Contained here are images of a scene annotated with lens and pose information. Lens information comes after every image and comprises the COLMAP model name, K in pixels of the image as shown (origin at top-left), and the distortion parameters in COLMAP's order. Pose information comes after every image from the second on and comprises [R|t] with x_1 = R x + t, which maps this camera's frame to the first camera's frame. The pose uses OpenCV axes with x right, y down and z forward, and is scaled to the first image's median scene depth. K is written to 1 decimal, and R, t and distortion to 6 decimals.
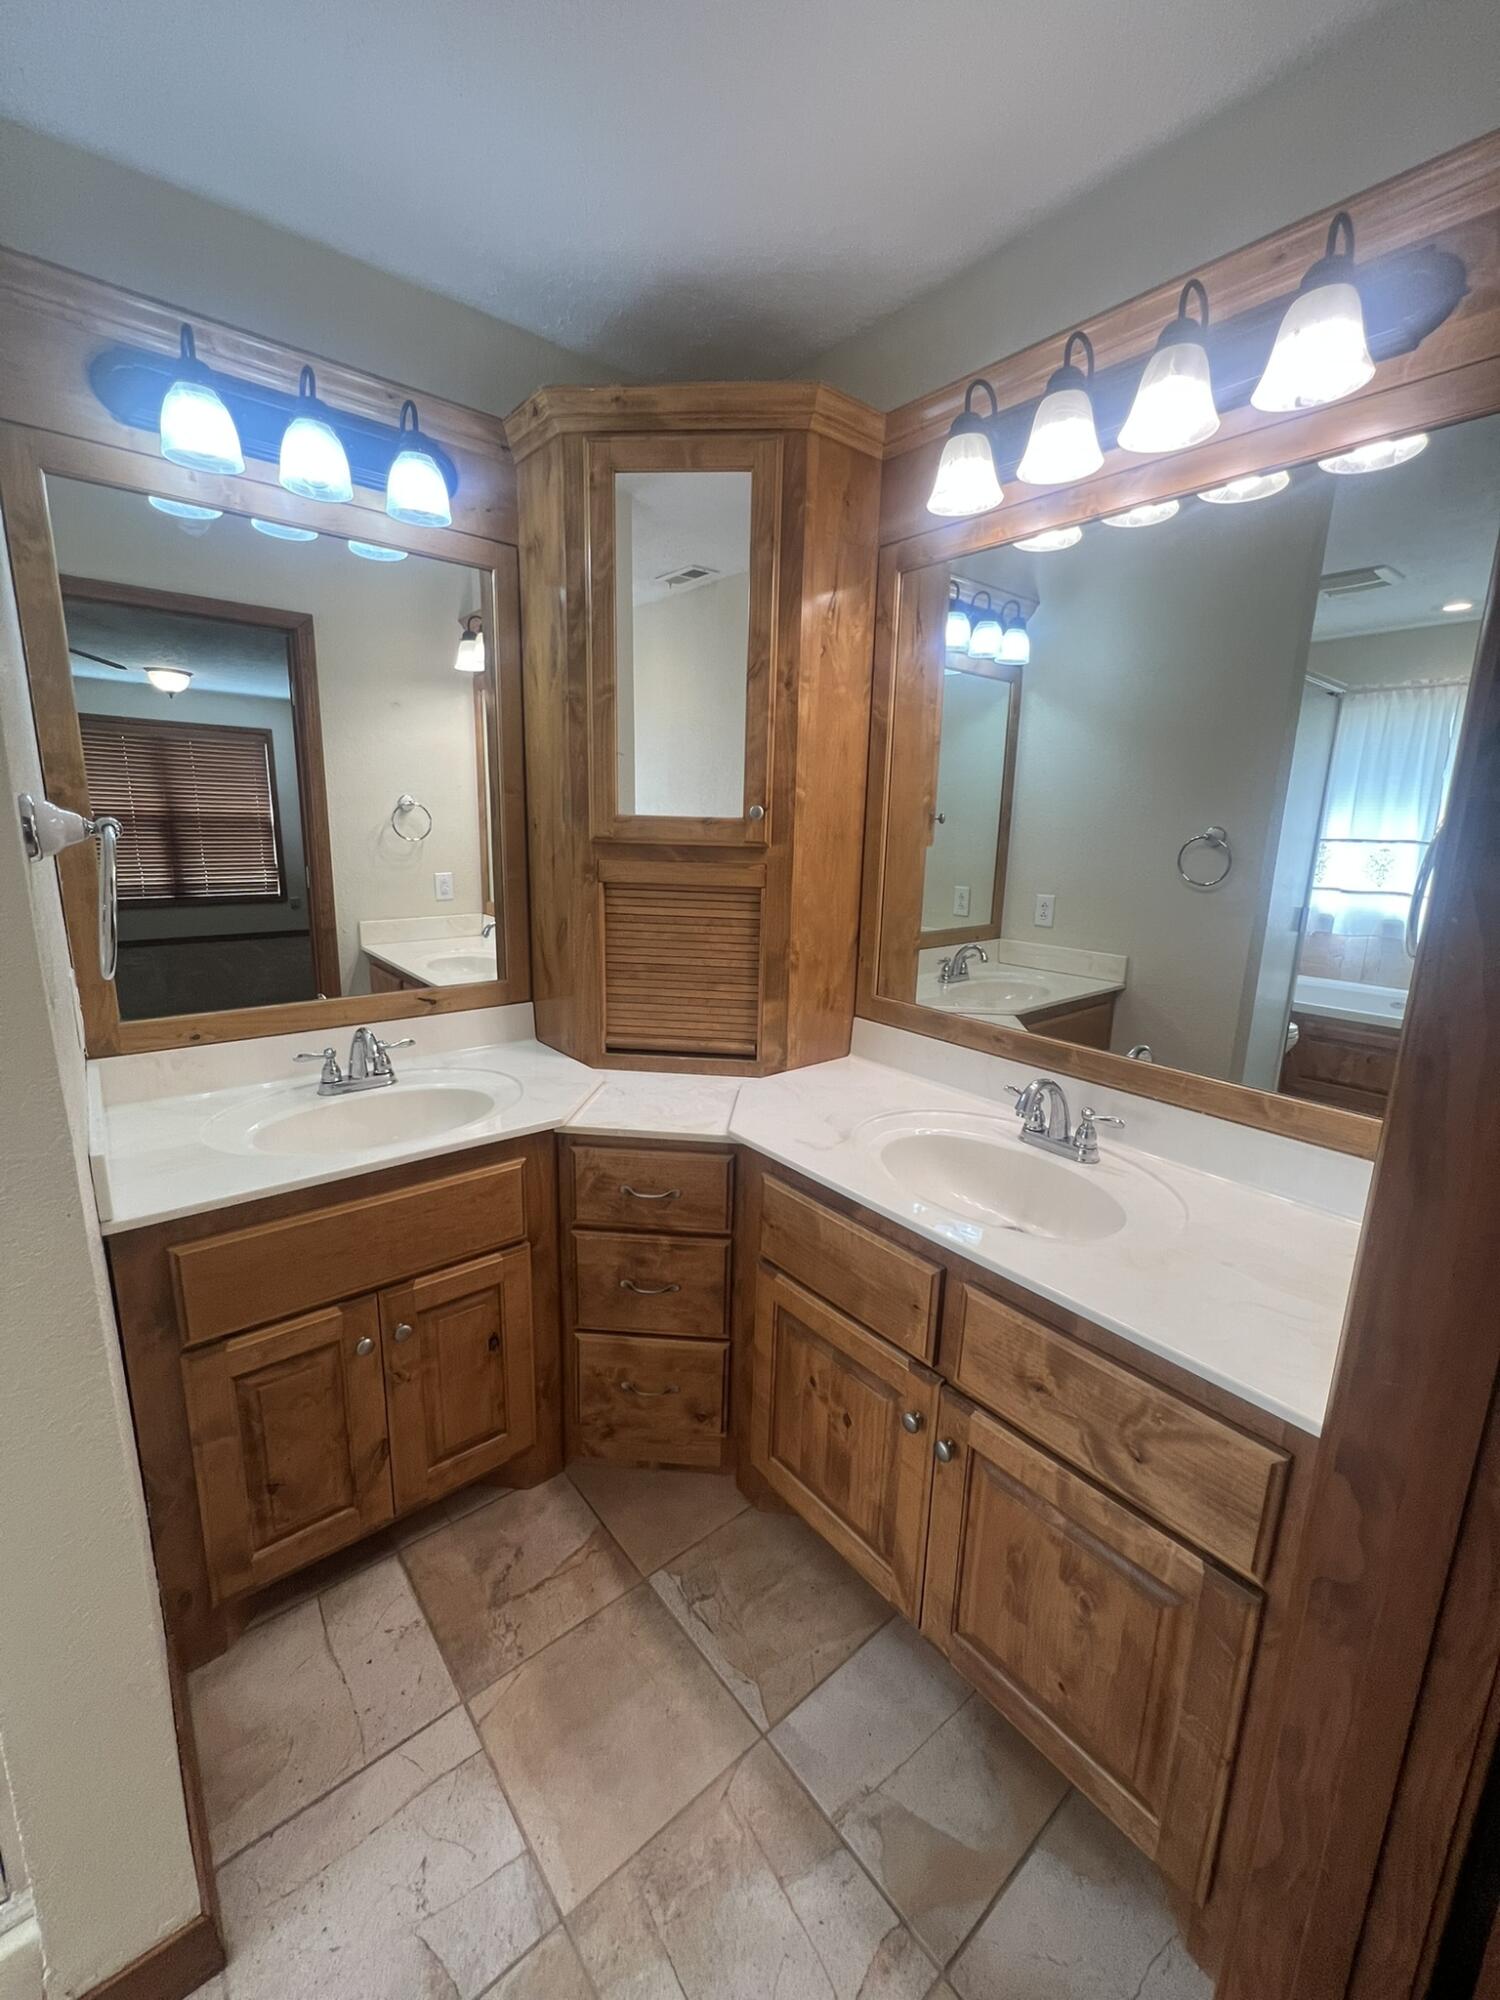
lens RADIAL K [[800.7, 0, 765.7], [0, 800.7, 1009.4], [0, 0, 1]] dist [-0.002053, 0.000494]
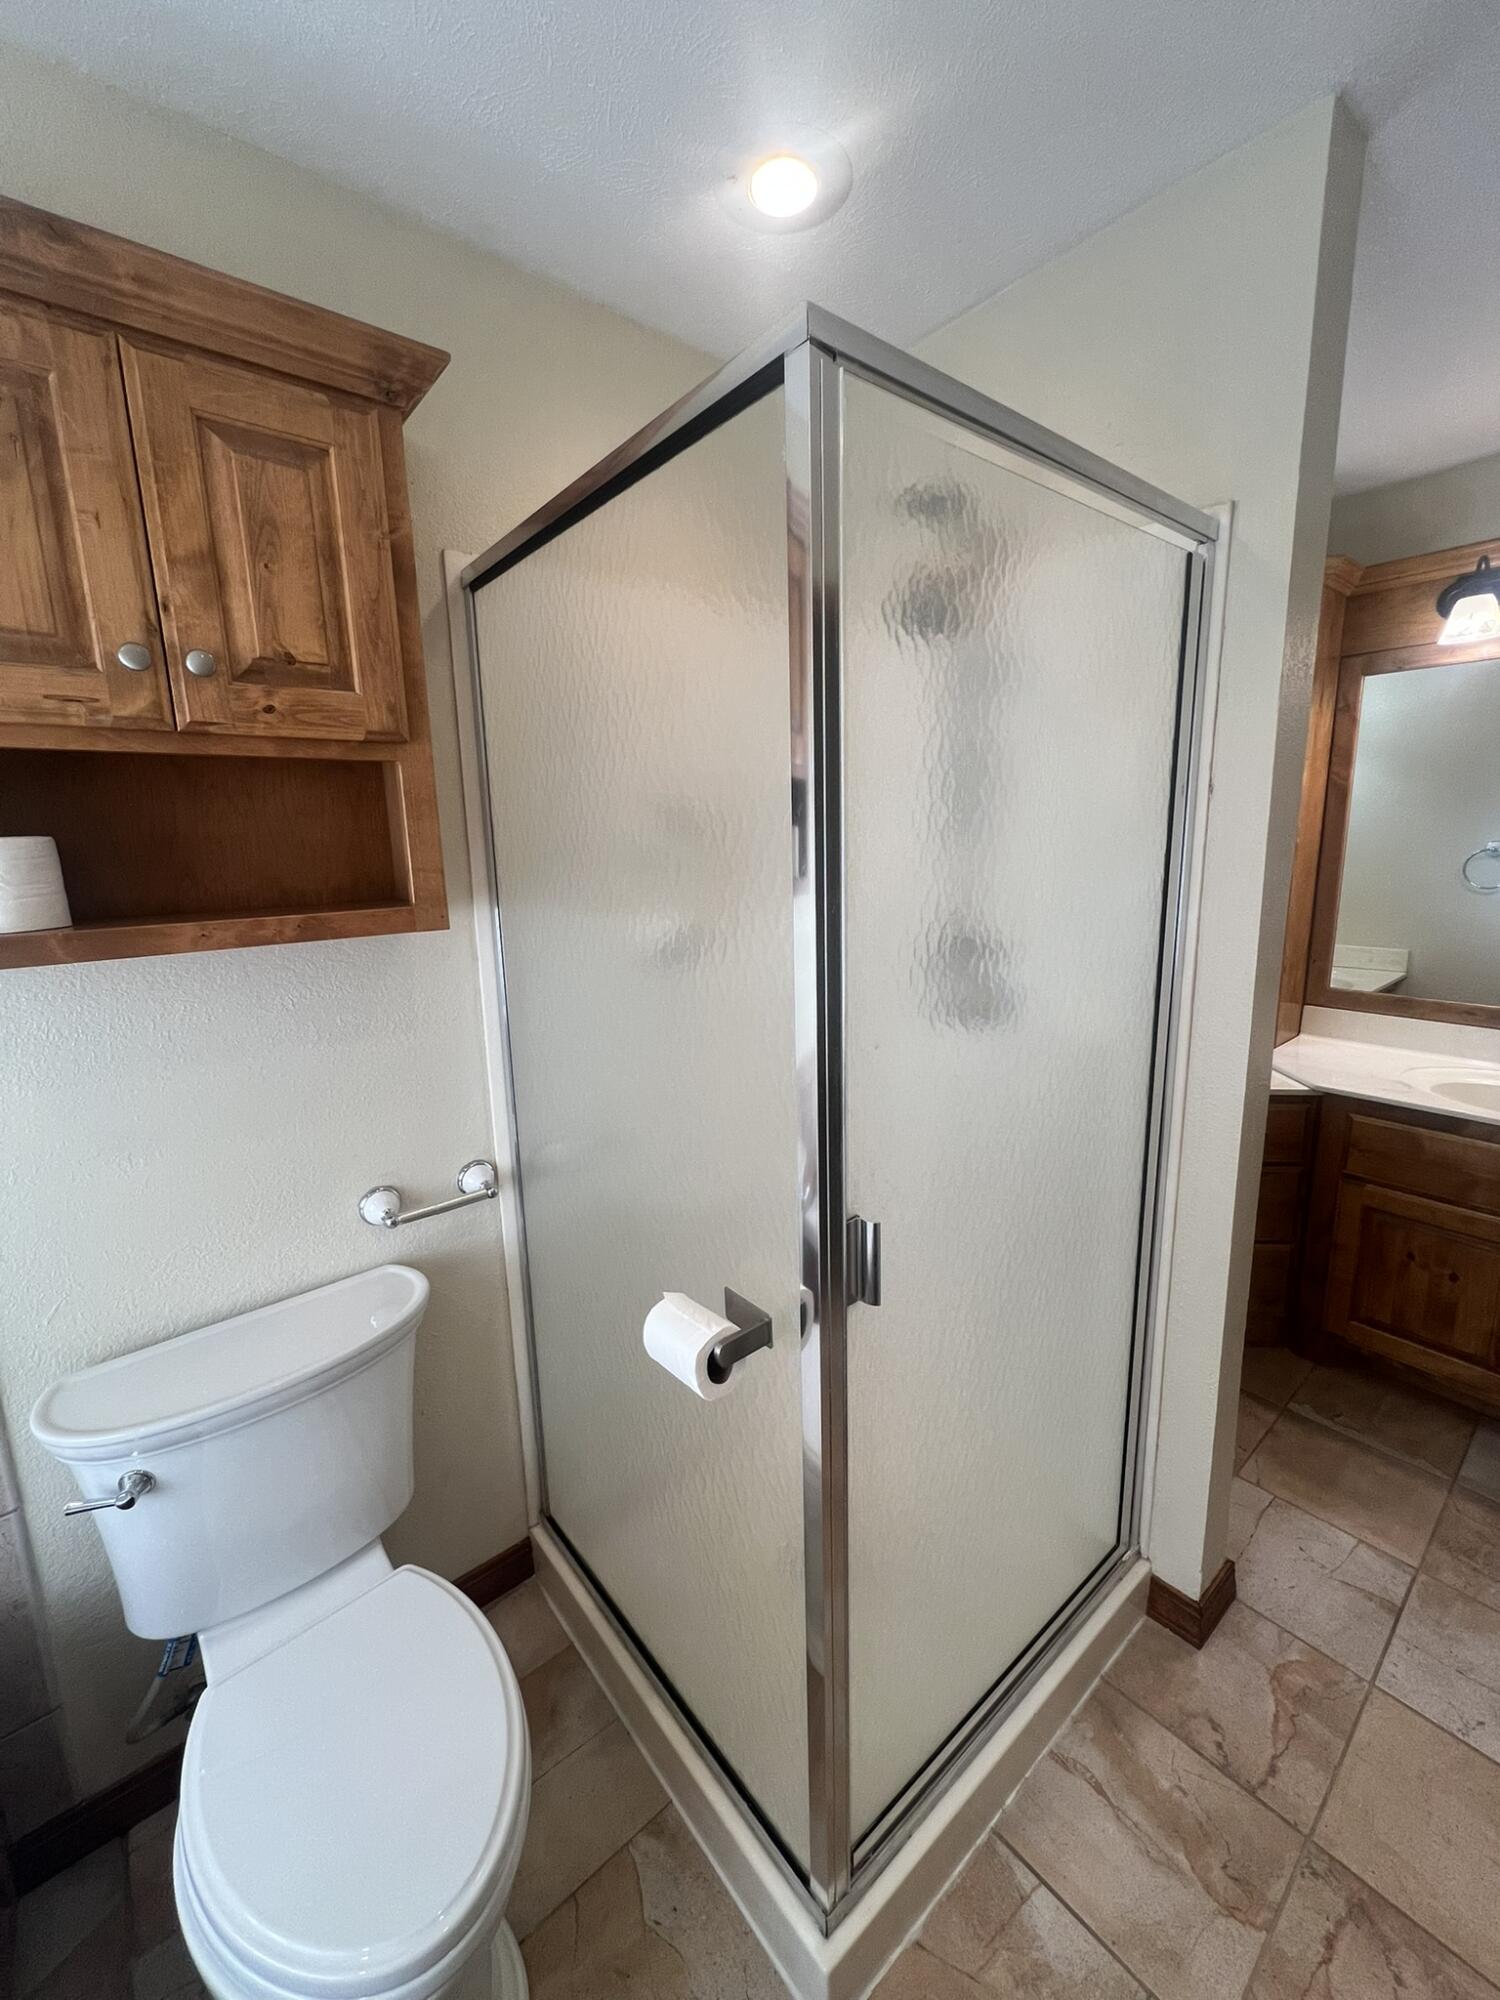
lens RADIAL K [[800.6, 0, 763.4], [0, 800.6, 999.9], [0, 0, 1]] dist [-0.011570, -0.000556]
pose [[0.998755, -0.047373, -0.015609, -1.037261], [0.046843, 0.998366, -0.032734, 0.005157], [0.017135, 0.031962, 0.999342, -0.434822]]
